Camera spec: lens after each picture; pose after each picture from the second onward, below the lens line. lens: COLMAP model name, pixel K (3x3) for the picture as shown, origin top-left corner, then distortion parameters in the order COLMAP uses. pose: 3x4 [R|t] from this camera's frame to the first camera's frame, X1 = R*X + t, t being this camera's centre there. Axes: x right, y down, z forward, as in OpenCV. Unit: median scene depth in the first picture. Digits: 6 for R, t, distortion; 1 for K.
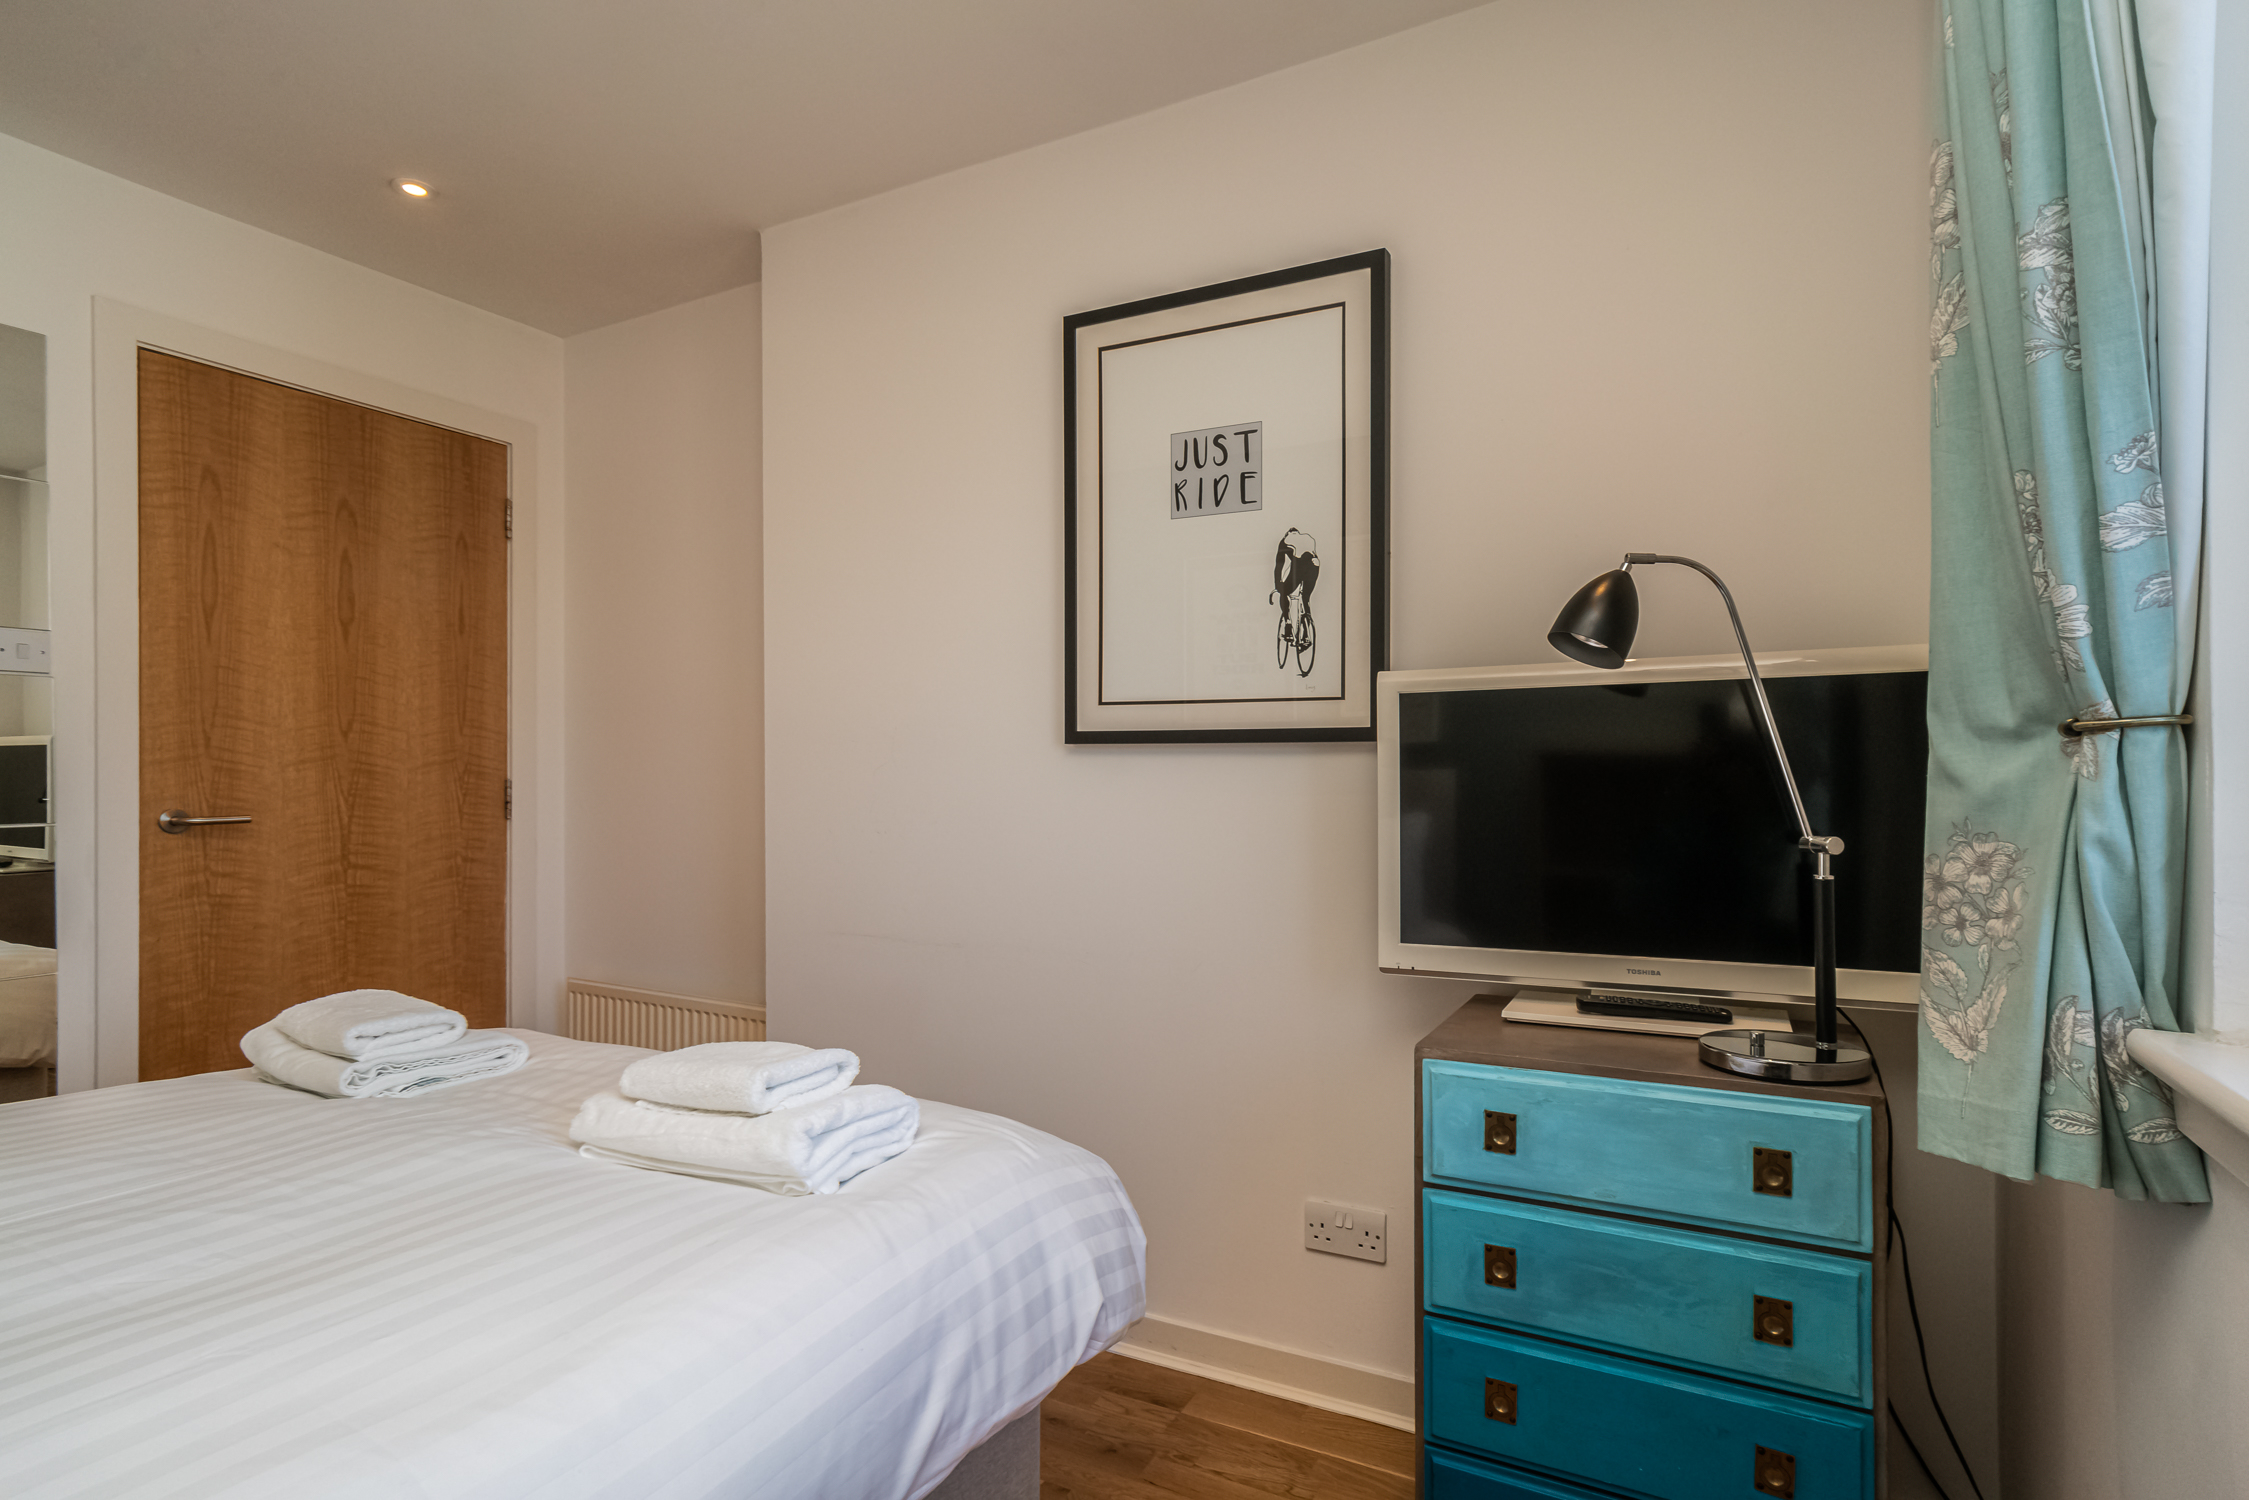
lens RADIAL K [[1156.6, 0, 1129.8], [0, 1156.6, 768.1], [0, 0, 1]] dist [-0.005728, 0.006720]
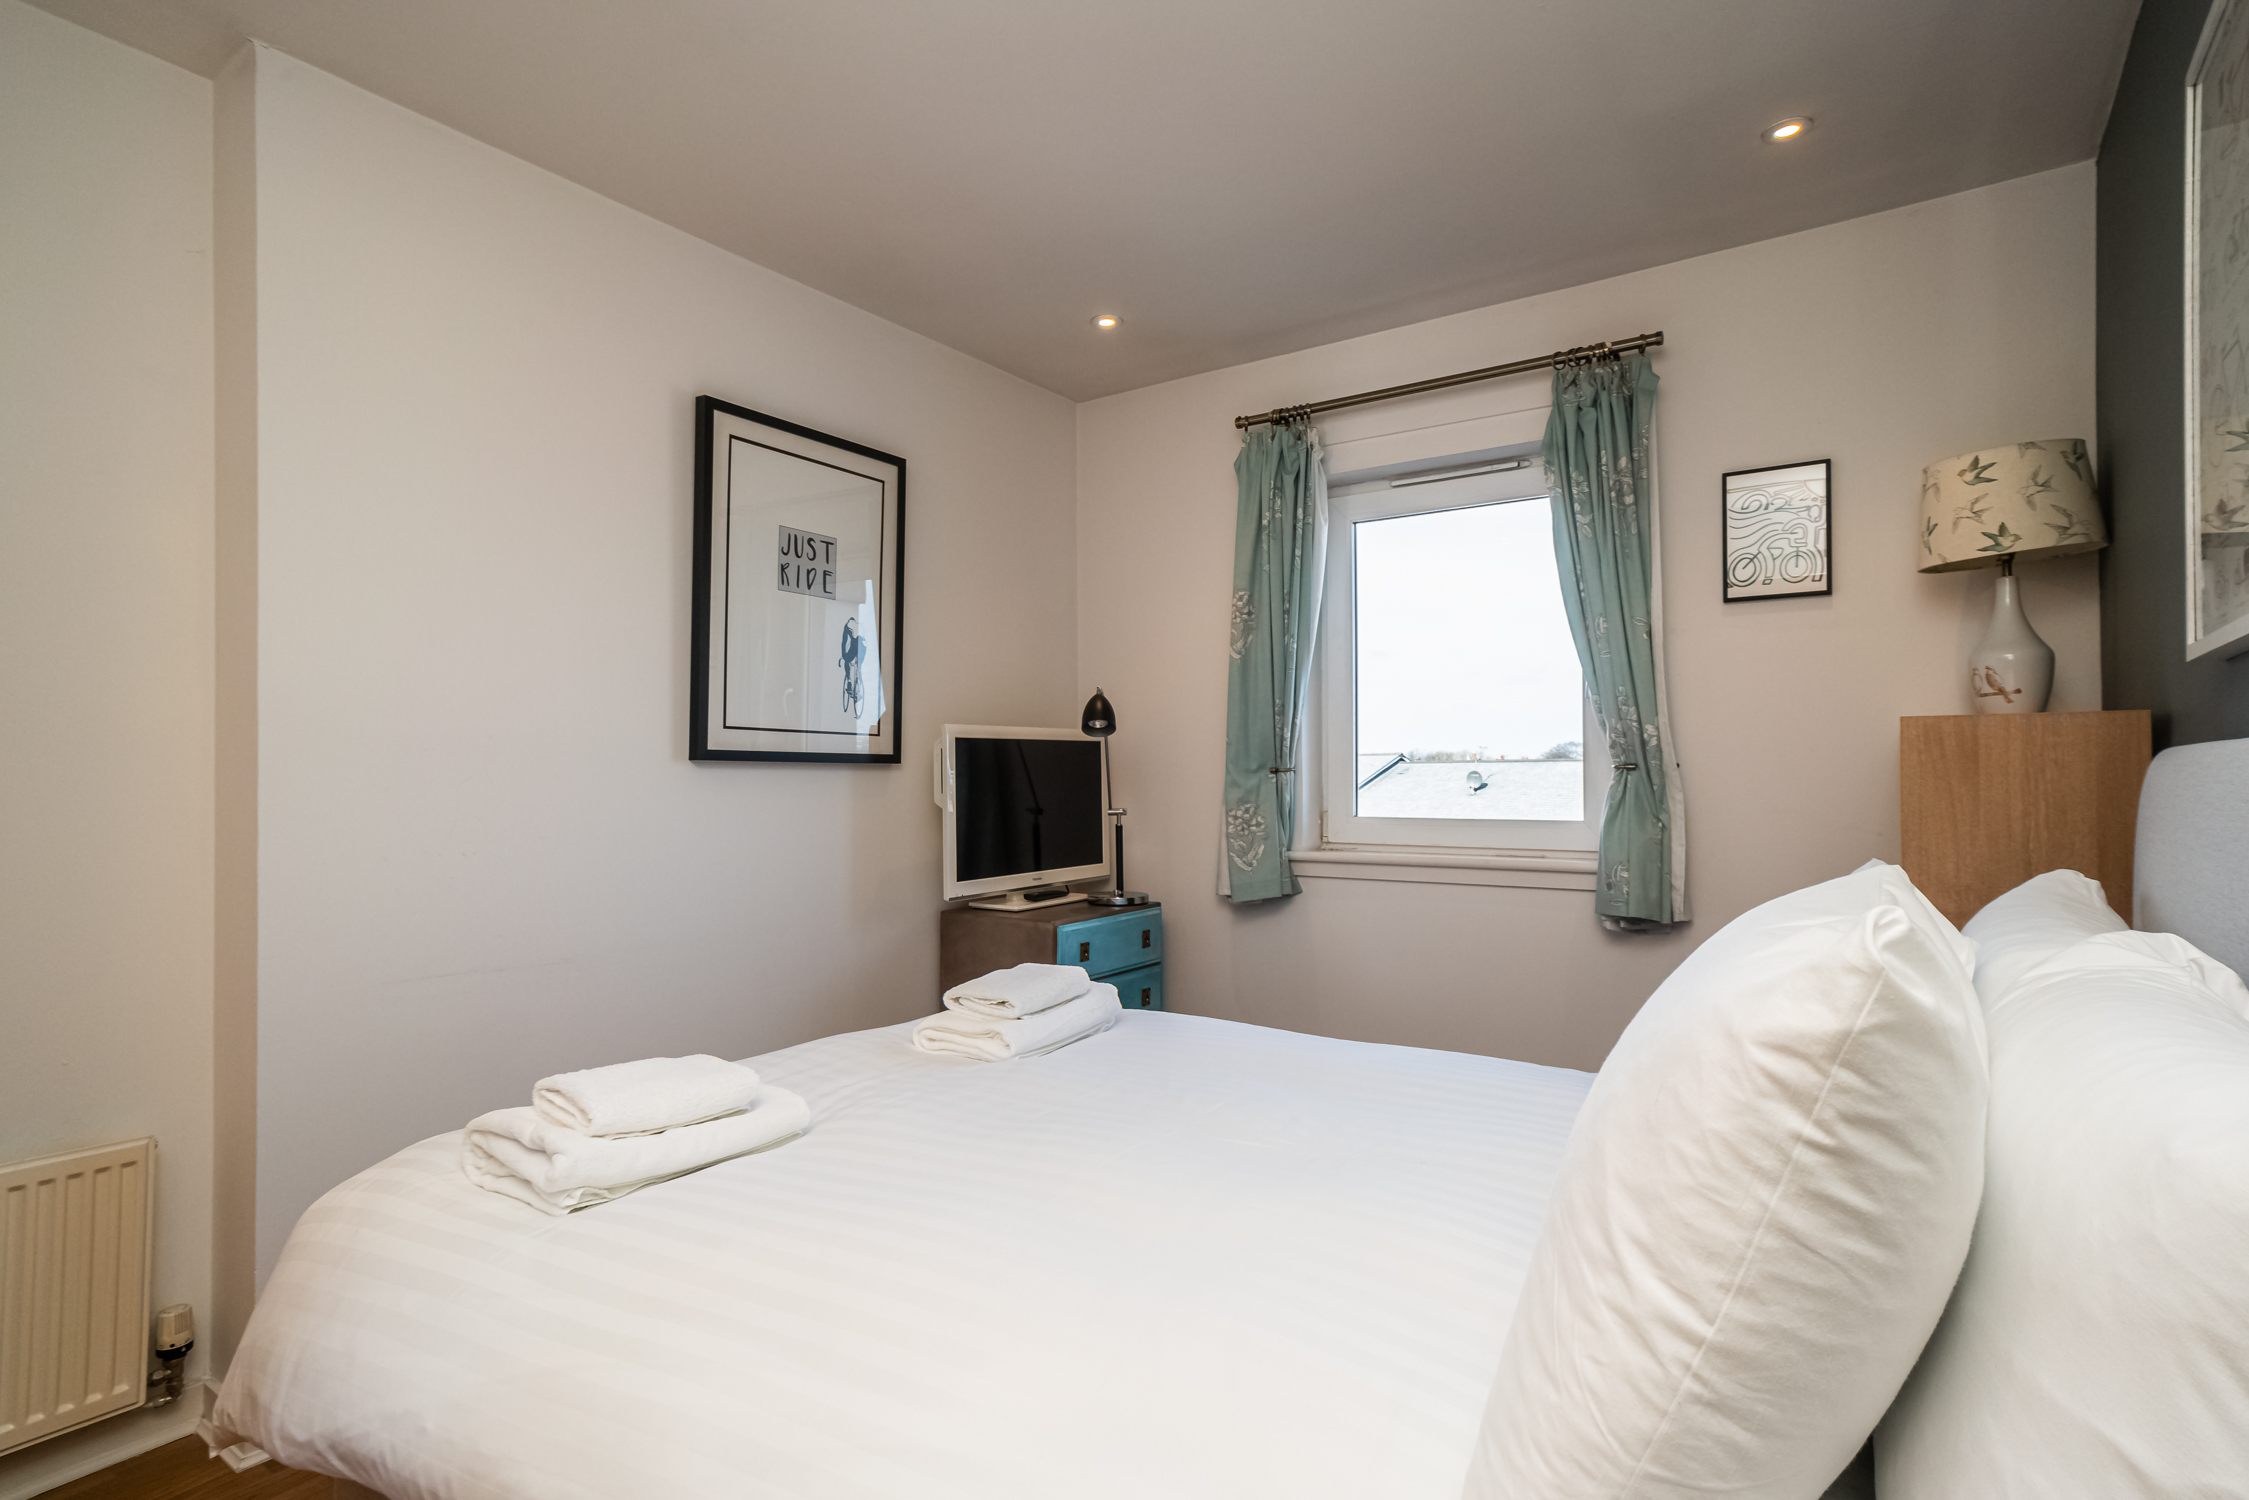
lens RADIAL K [[1156.6, 0, 1123.6], [0, 1156.6, 756.1], [0, 0, 1]] dist [-0.005728, 0.006720]
pose [[0.110209, 0.016662, 0.993769, -1.259567], [-0.004416, 0.999858, -0.016274, -0.008310], [-0.993899, -0.002595, 0.110267, 0.483744]]
